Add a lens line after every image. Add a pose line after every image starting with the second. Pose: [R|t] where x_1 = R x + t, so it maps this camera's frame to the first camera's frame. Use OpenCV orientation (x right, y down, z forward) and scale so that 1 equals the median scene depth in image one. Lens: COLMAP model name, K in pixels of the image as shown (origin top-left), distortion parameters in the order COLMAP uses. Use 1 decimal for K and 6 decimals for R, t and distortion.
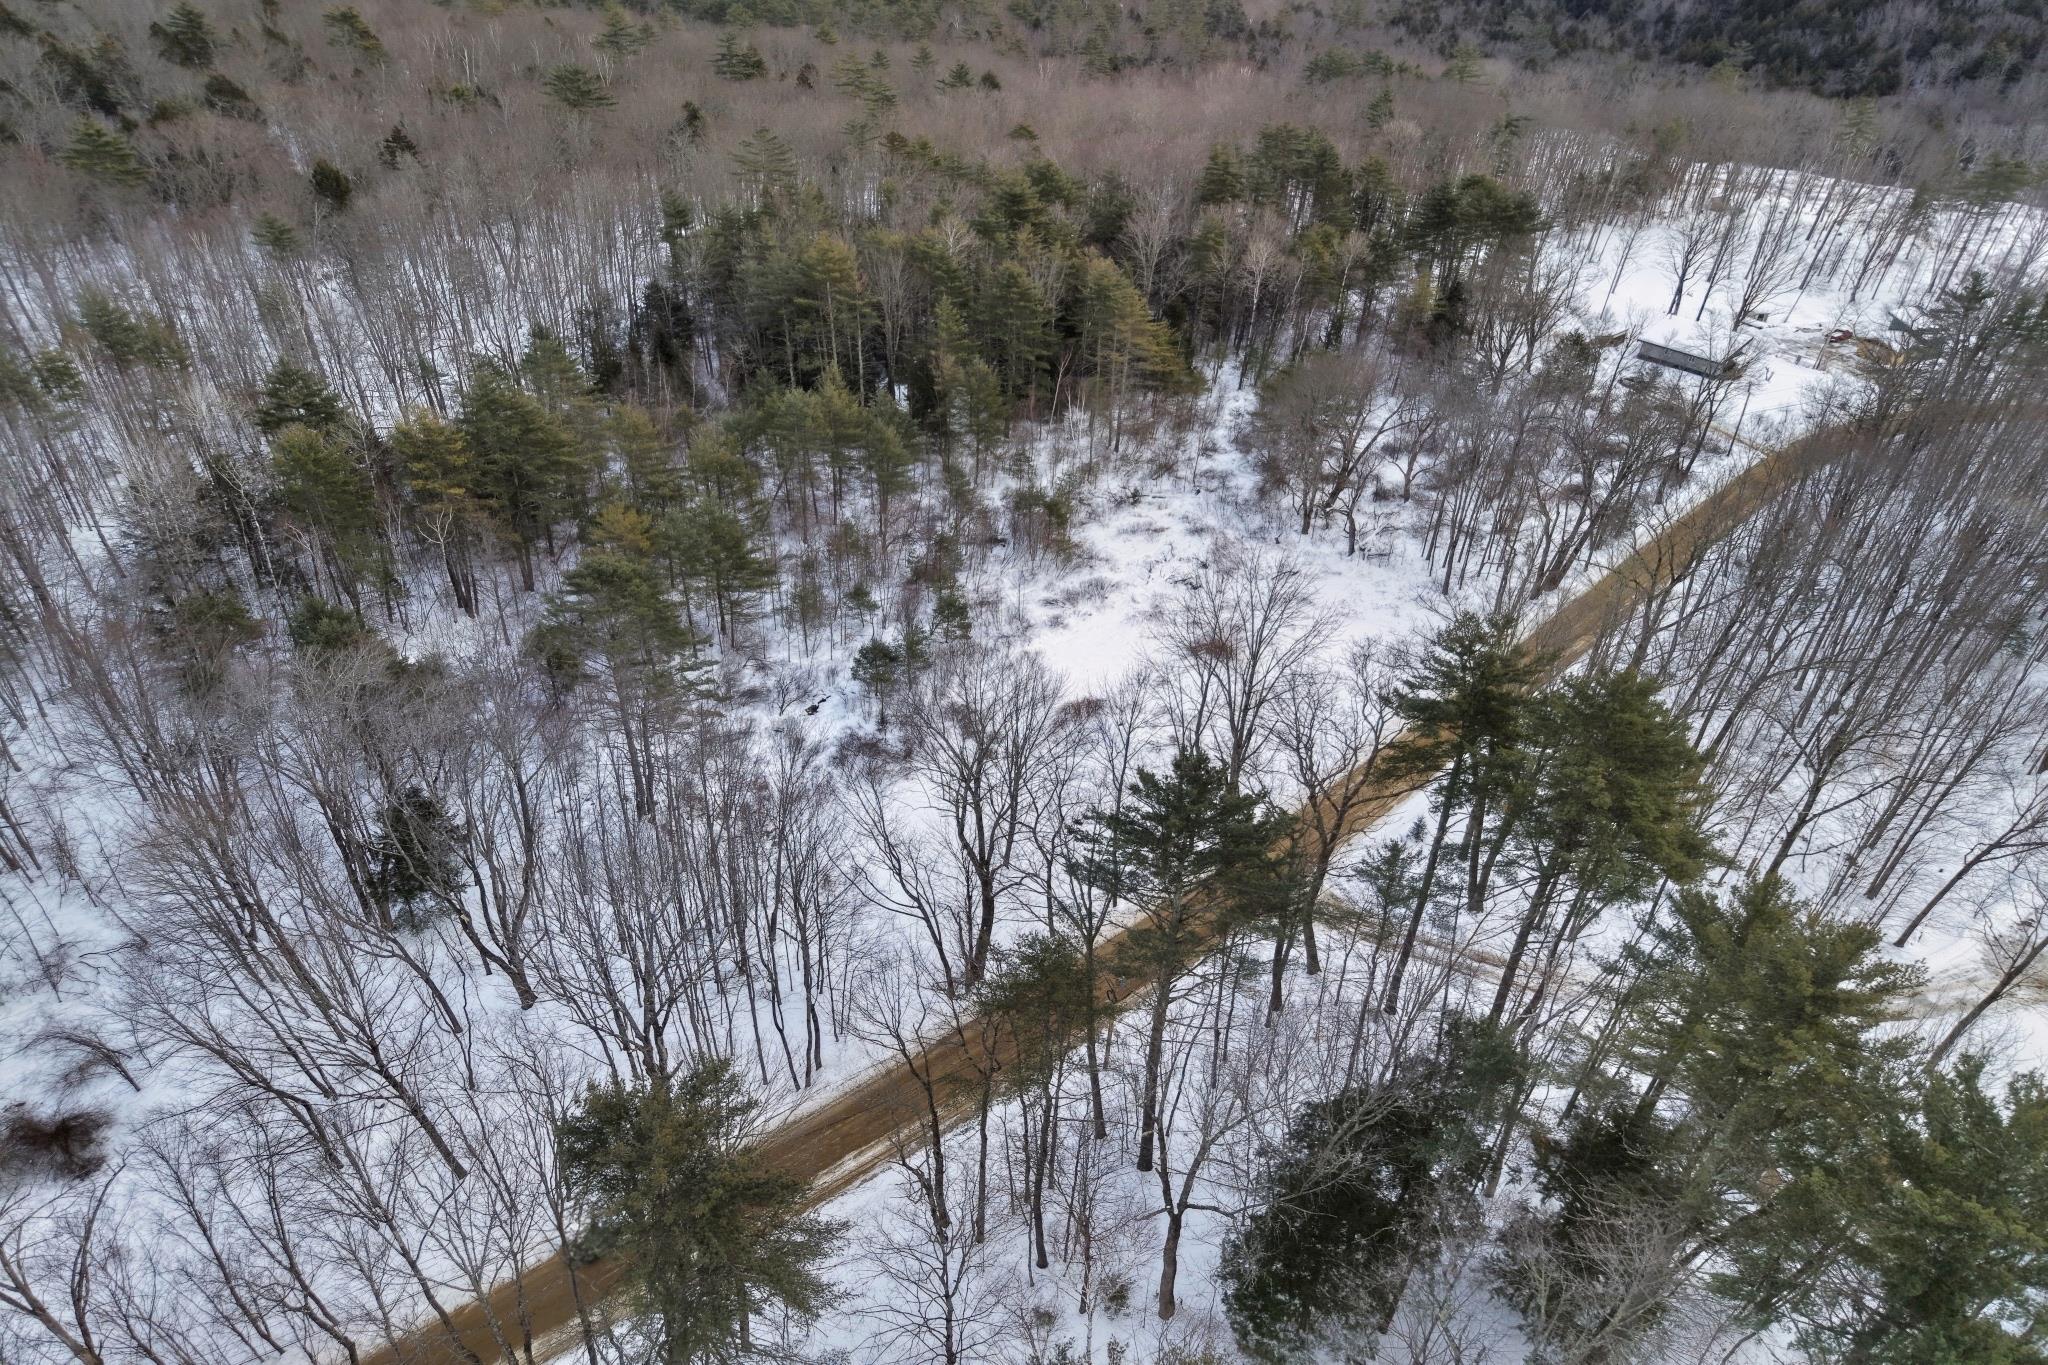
lens RADIAL K [[1430.6, 0, 1038.9], [0, 1430.6, 676.6], [0, 0, 1]] dist [-0.005123, 0.004989]
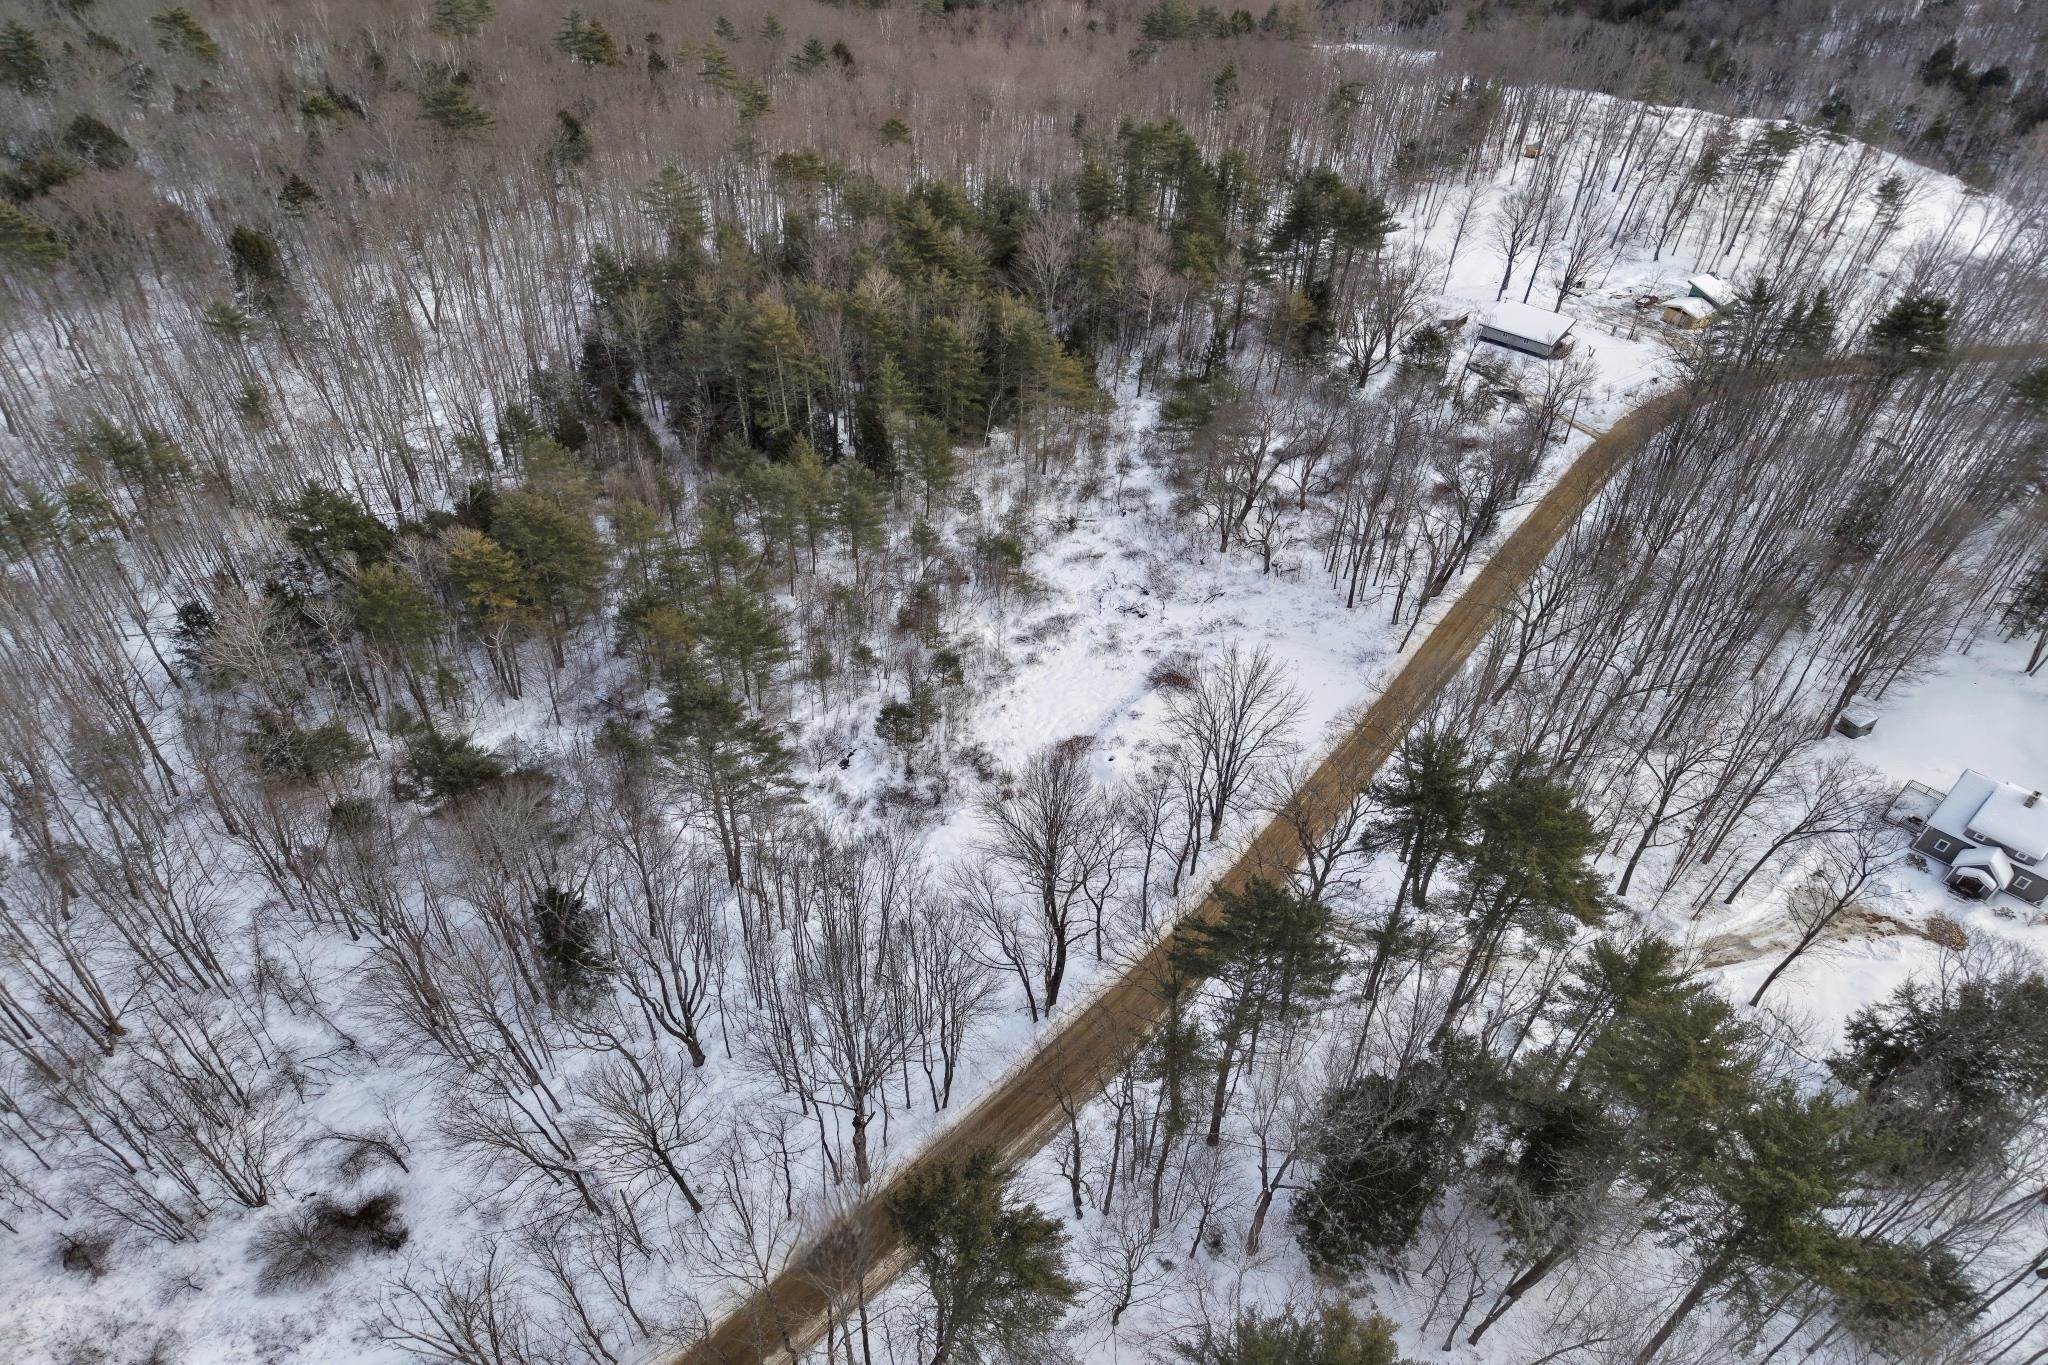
lens RADIAL K [[1415.5, 0, 1024.0], [0, 1415.5, 682.5], [0, 0, 1]] dist [0.007229, 0.000209]
pose [[0.991532, -0.091810, 0.091838, -0.091380], [0.083613, 0.992477, 0.089435, -0.110519], [-0.099358, -0.080999, 0.991749, -0.138688]]
